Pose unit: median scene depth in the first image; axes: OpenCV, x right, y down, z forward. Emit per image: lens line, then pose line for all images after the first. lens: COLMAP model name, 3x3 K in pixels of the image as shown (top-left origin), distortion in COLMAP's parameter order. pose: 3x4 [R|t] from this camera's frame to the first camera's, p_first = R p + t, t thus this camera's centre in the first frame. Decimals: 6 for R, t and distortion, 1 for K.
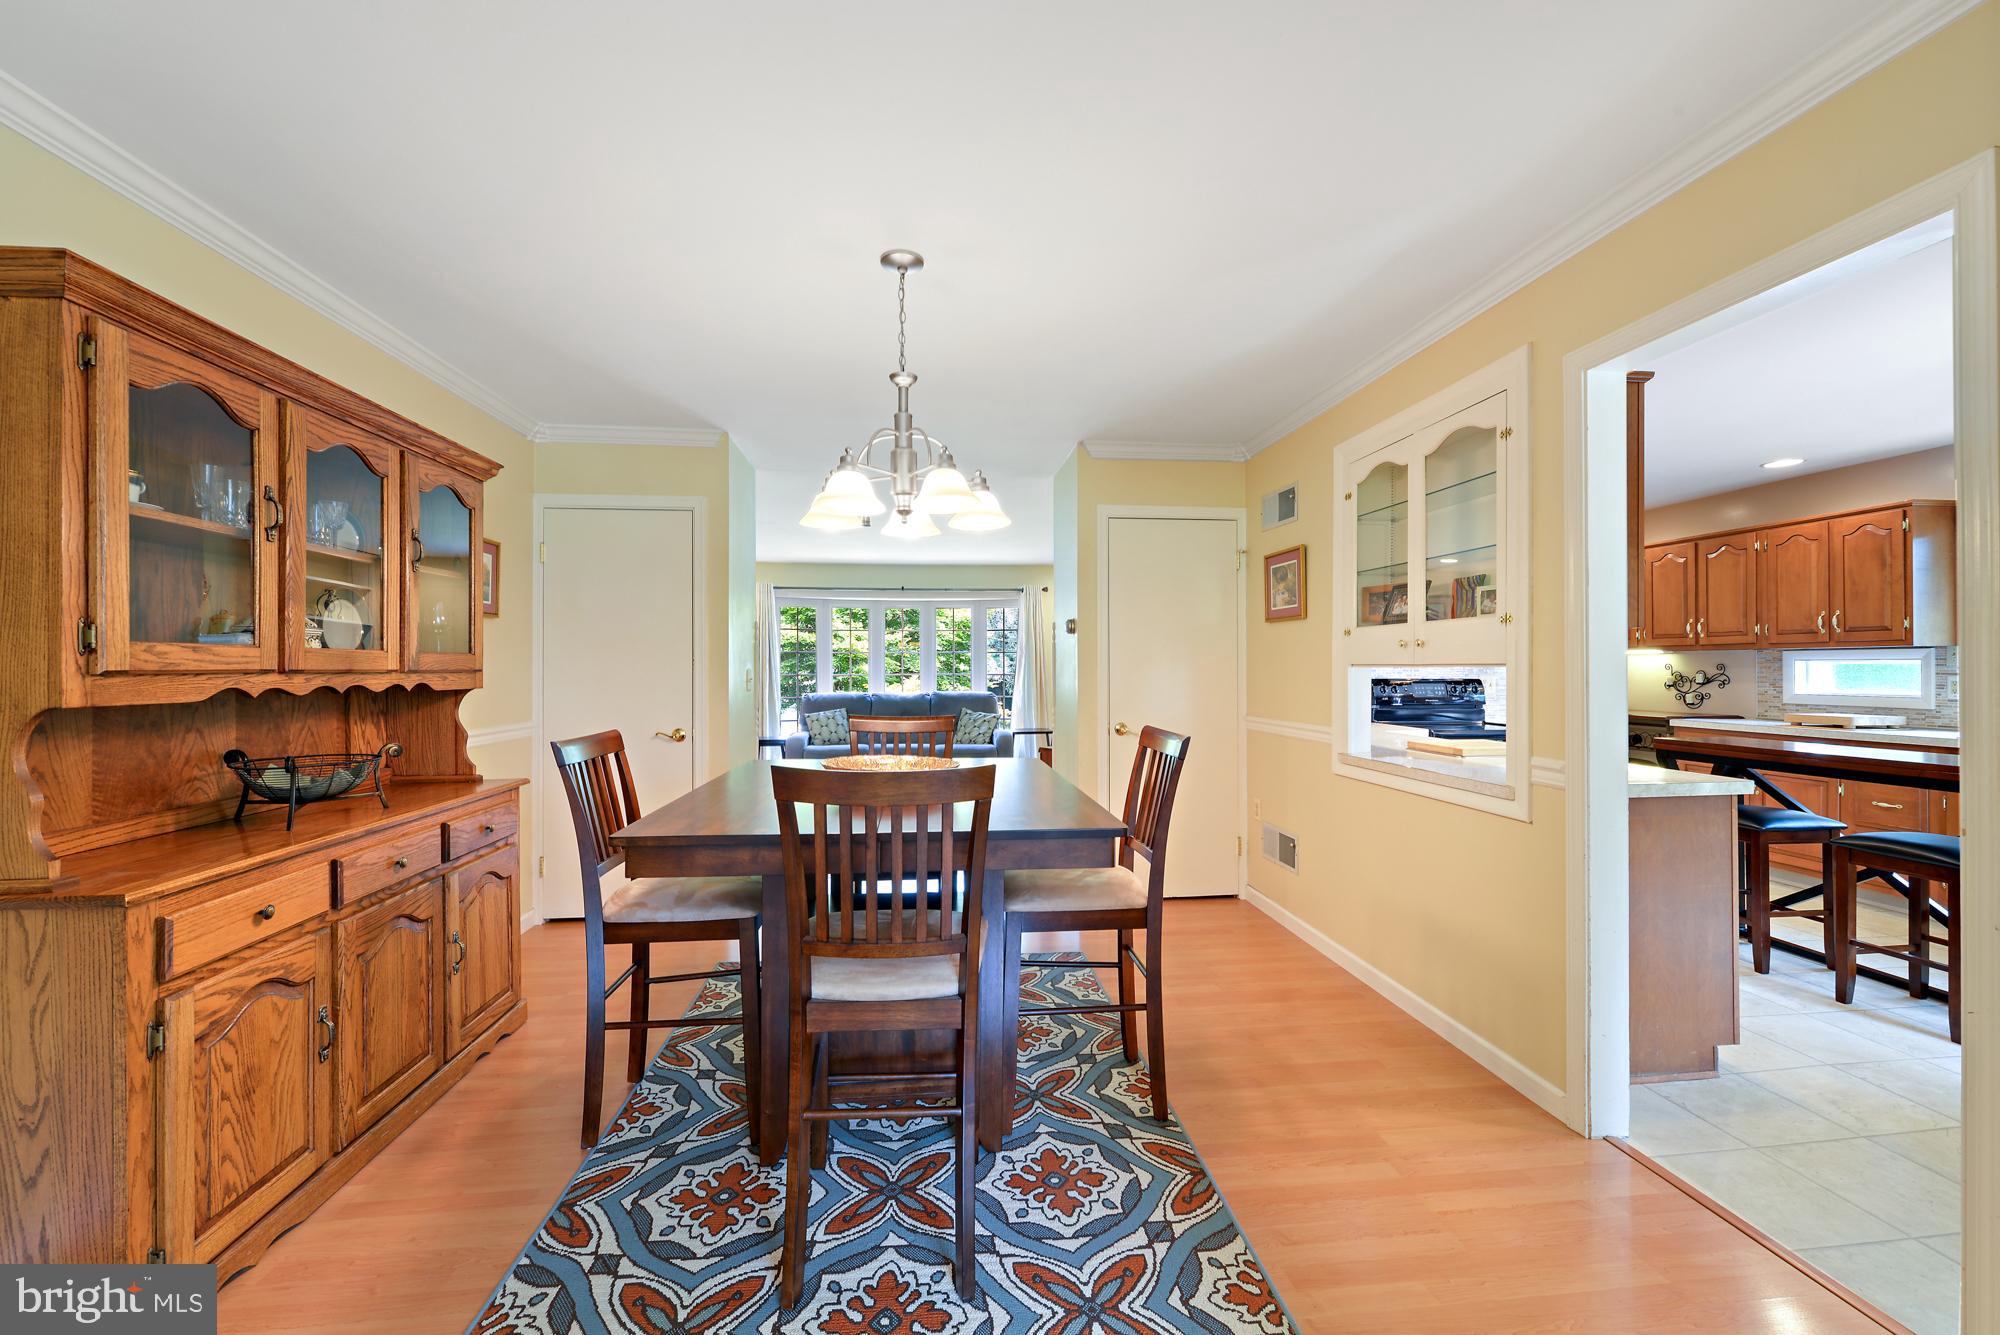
lens RADIAL K [[823.4, 0, 996.0], [0, 823.4, 665.2], [0, 0, 1]] dist [0.000898, 0.000010]
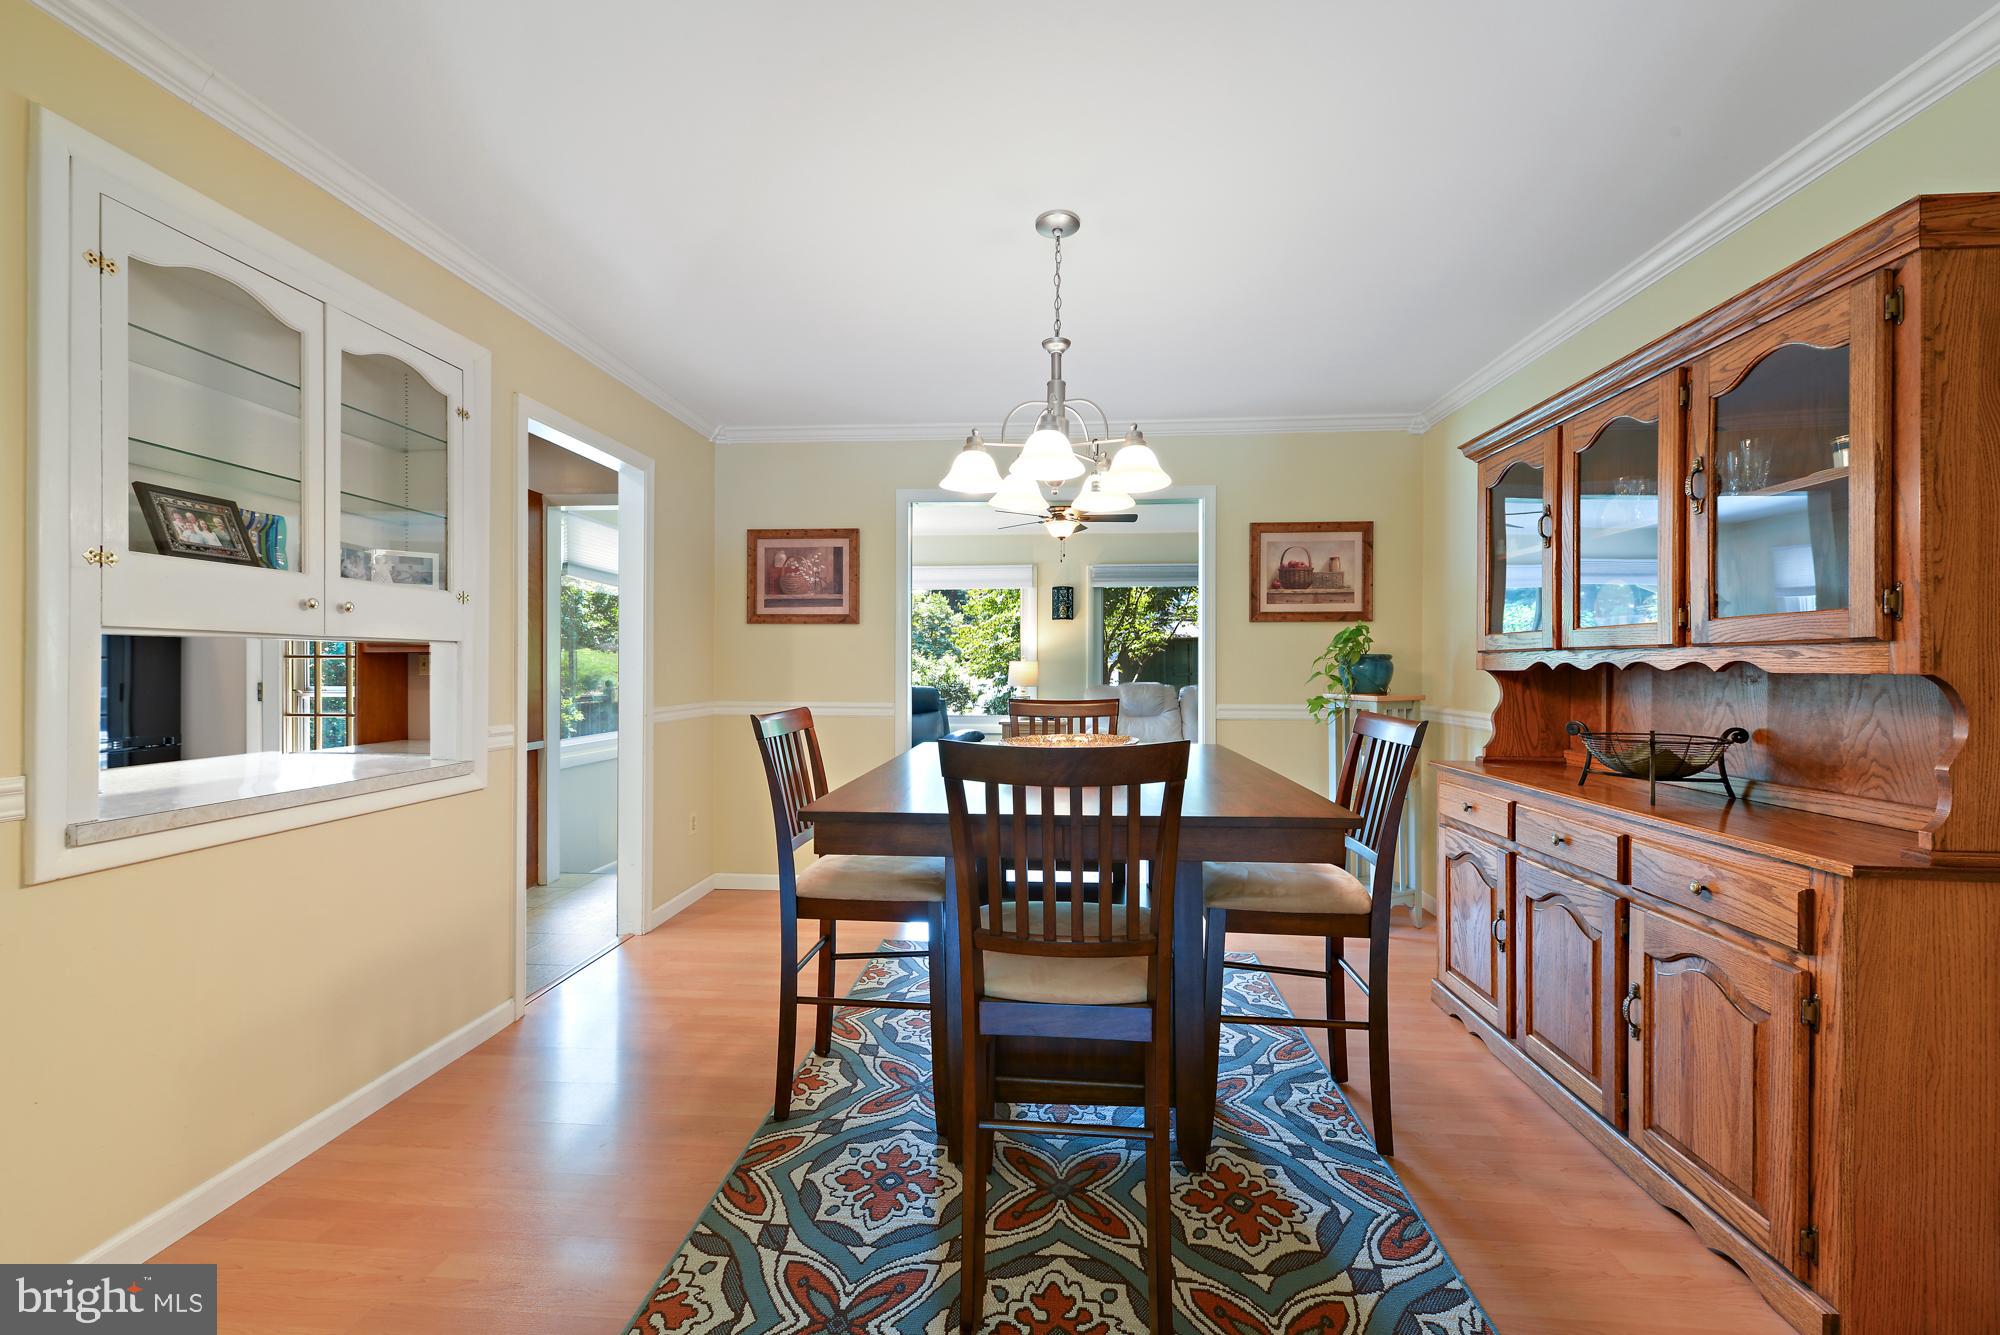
lens RADIAL K [[784.5, 0, 1006.2], [0, 784.5, 665.5], [0, 0, 1]] dist [-0.000721, -0.000054]
pose [[-0.985542, -0.000914, 0.169430, -0.199935], [-0.001613, 0.999991, -0.003986, 0.030241], [-0.169425, -0.004202, -0.985534, 1.815735]]
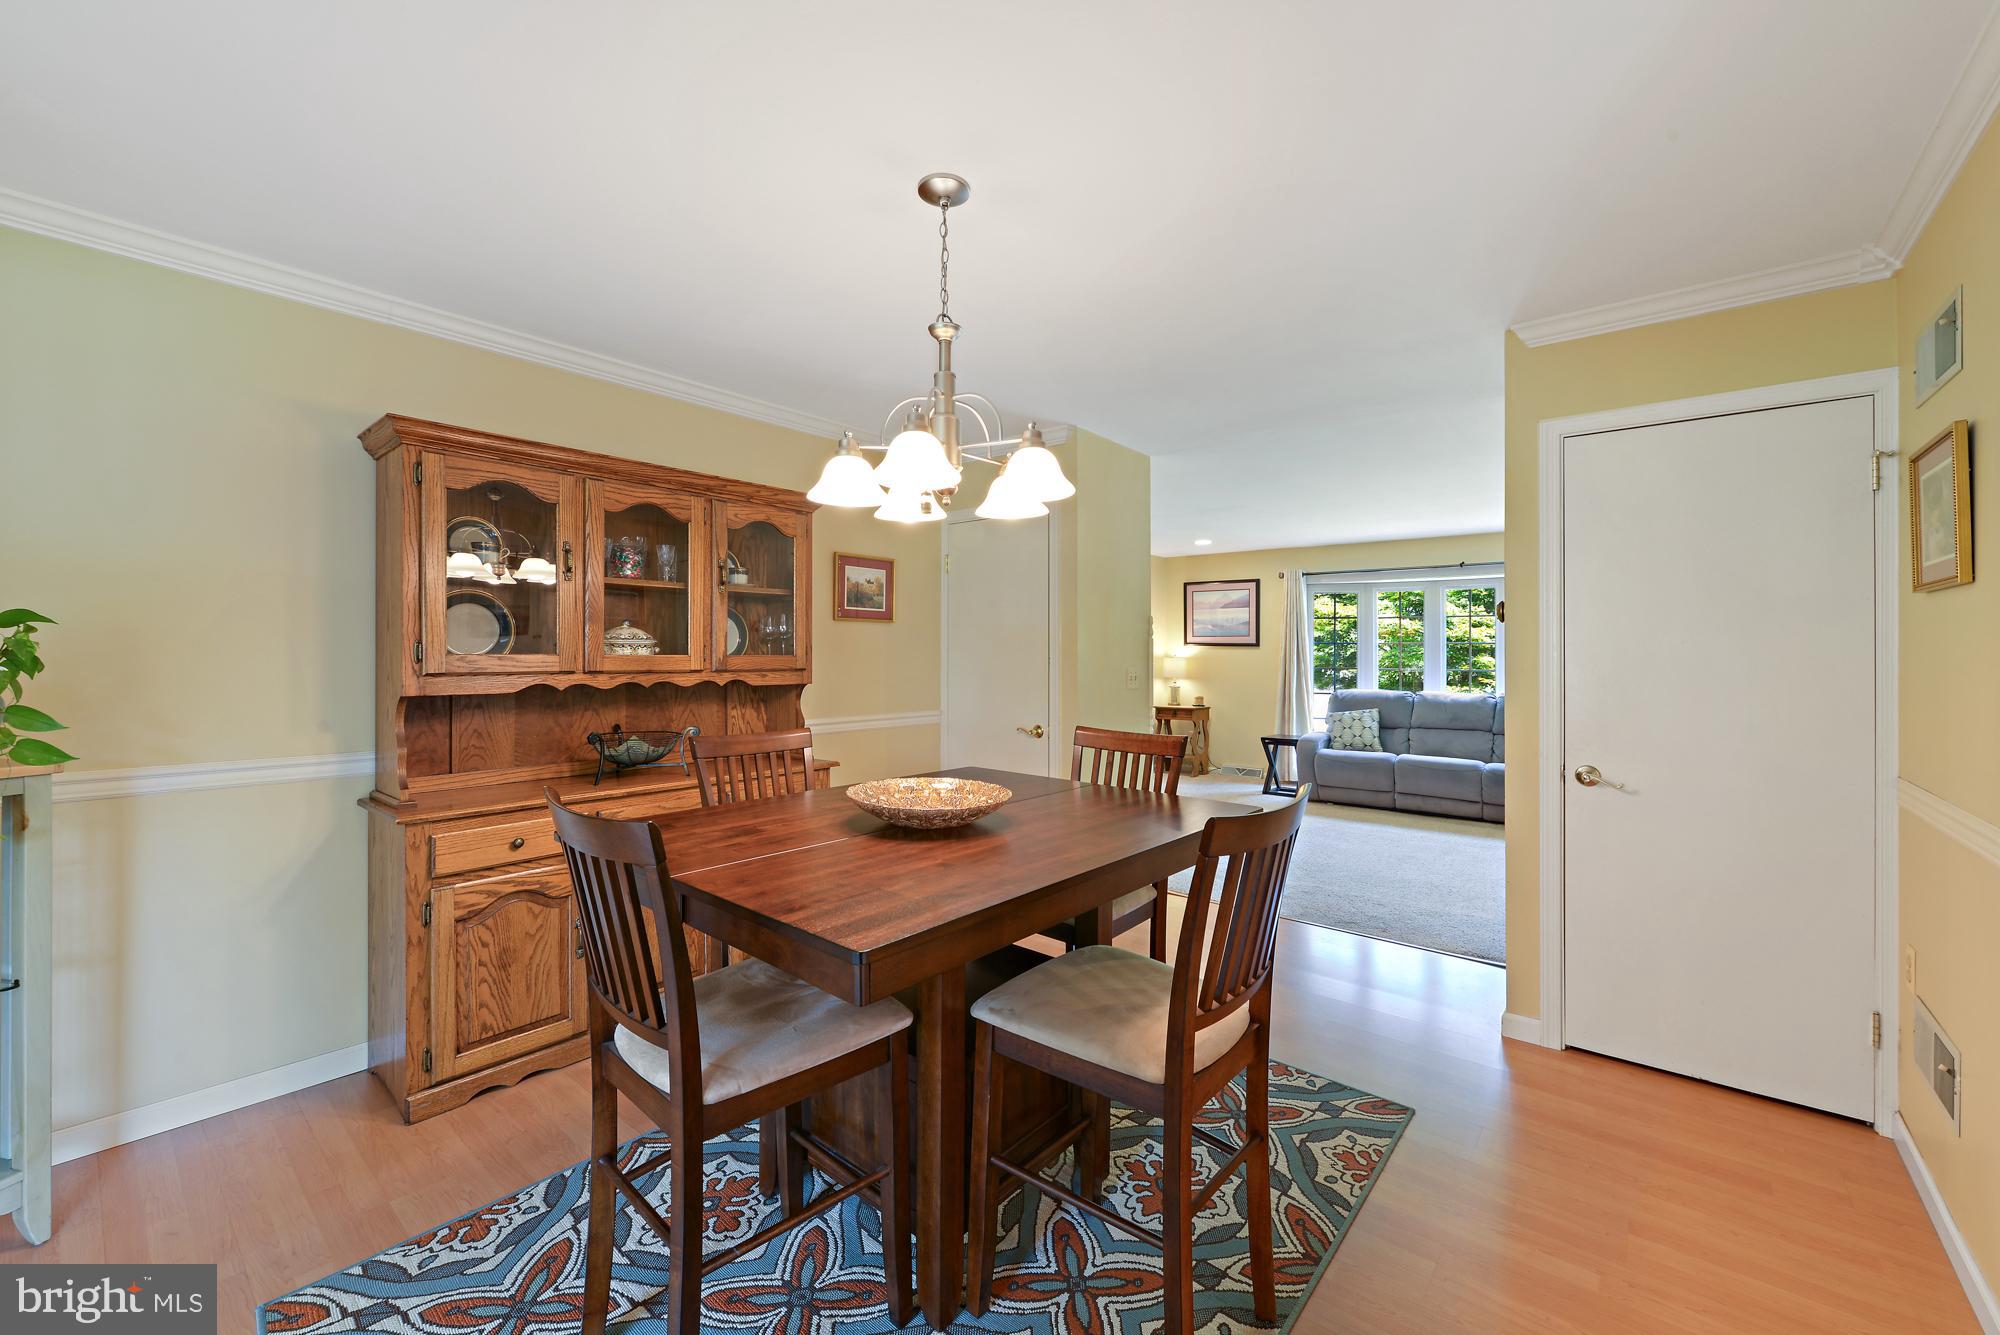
lens RADIAL K [[791.7, 0, 990.7], [0, 791.7, 654.9], [0, 0, 1]] dist [-0.000310, 0.000024]
pose [[0.690062, 0.006648, -0.723720, 0.469859], [-0.003979, 0.999978, 0.005392, -0.025394], [0.723739, -0.000841, 0.690073, 0.453920]]
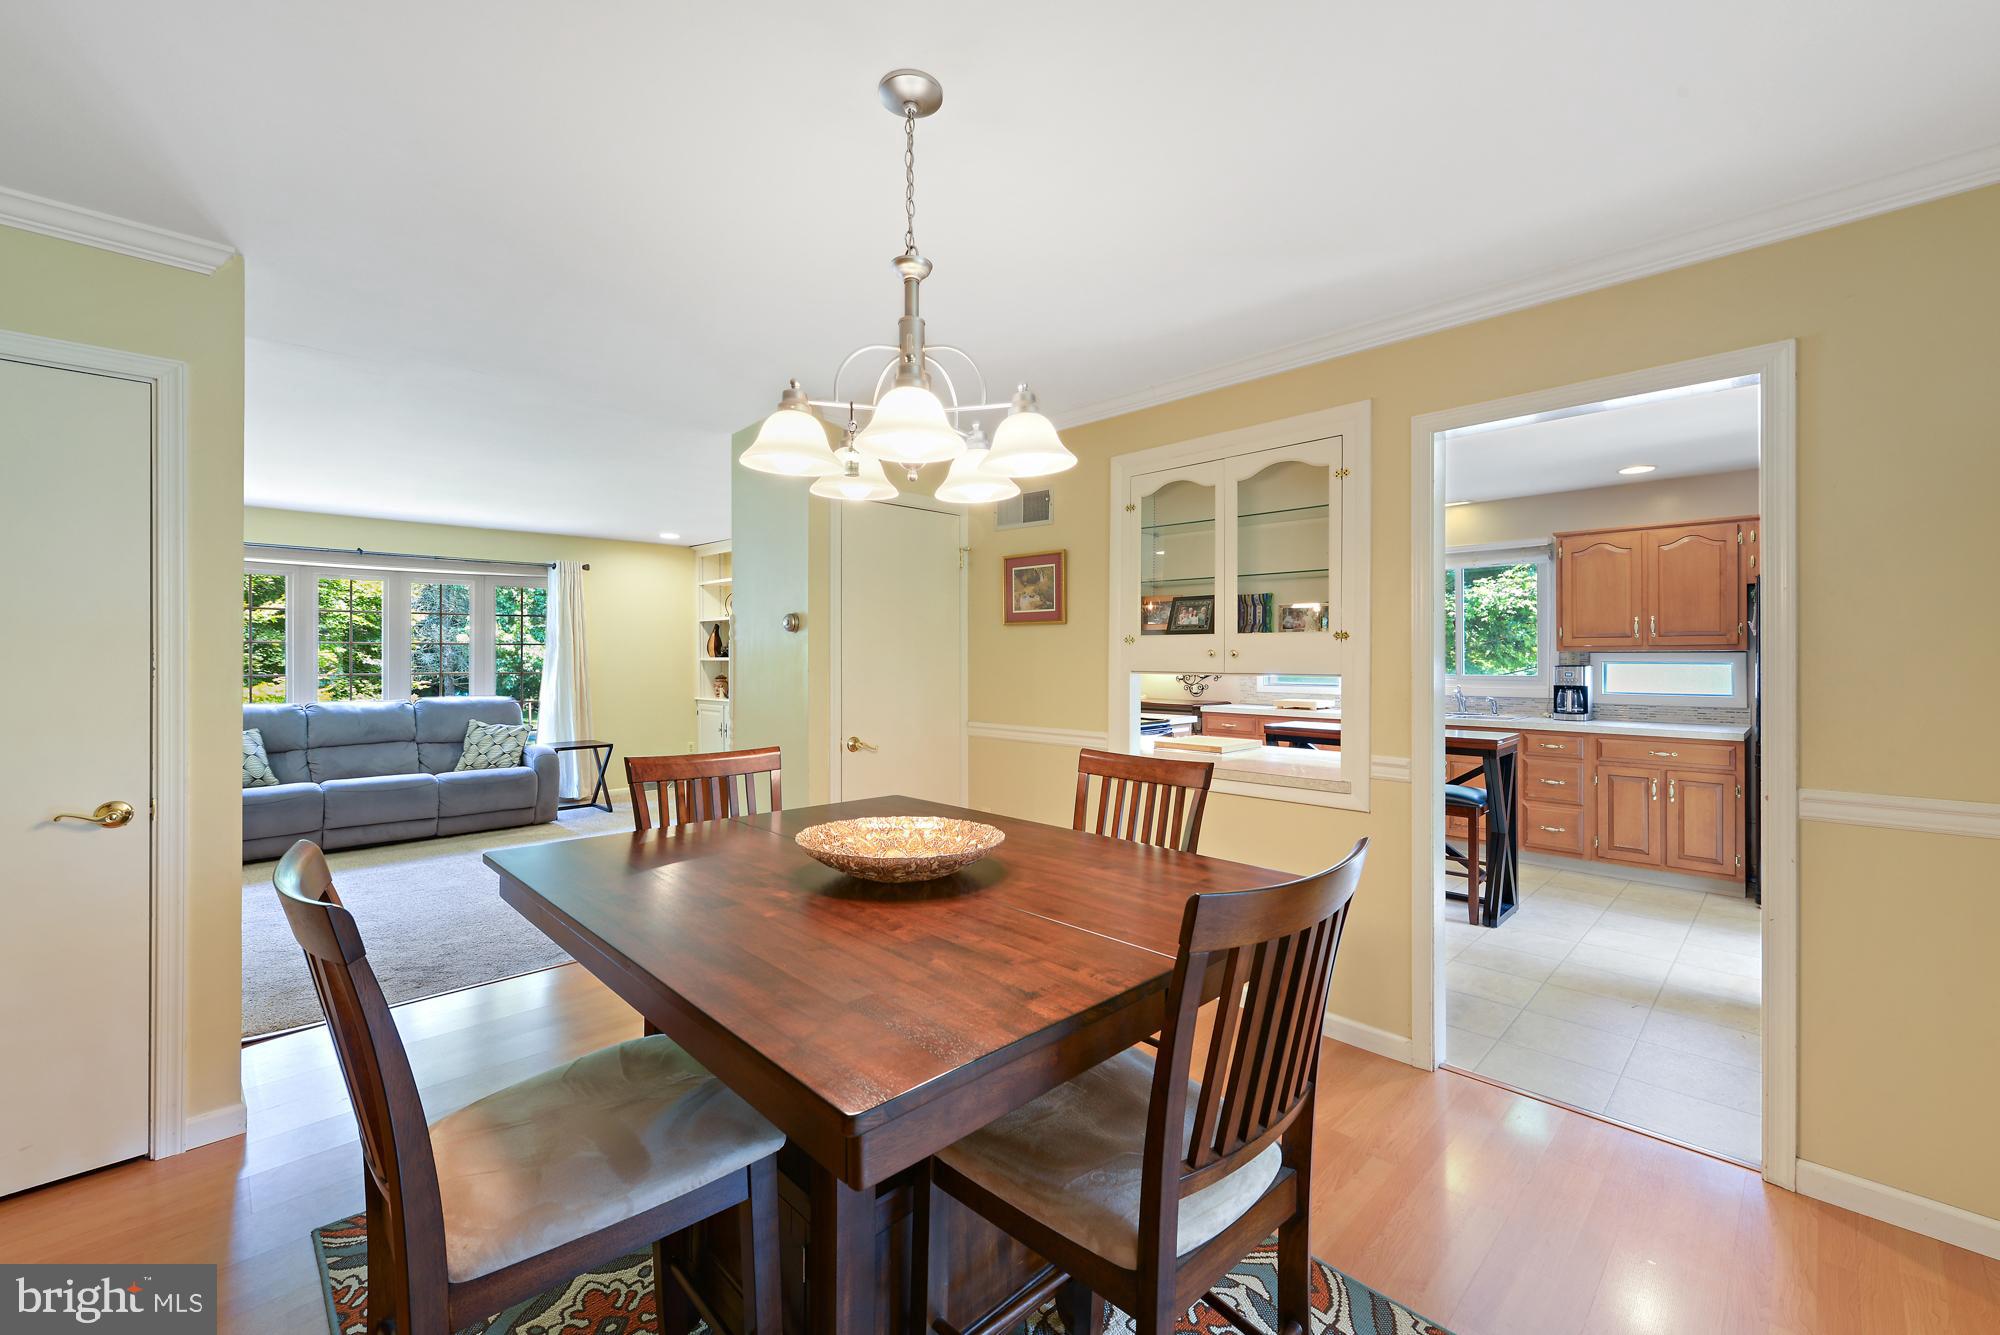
lens RADIAL K [[820.3, 0, 1014.1], [0, 820.3, 656.5], [0, 0, 1]] dist [0.006131, -0.000006]
pose [[0.774921, 0.001460, 0.632056, -0.450376], [-0.002901, 0.999995, 0.001247, -0.026799], [-0.632051, -0.002800, 0.774921, 0.398756]]
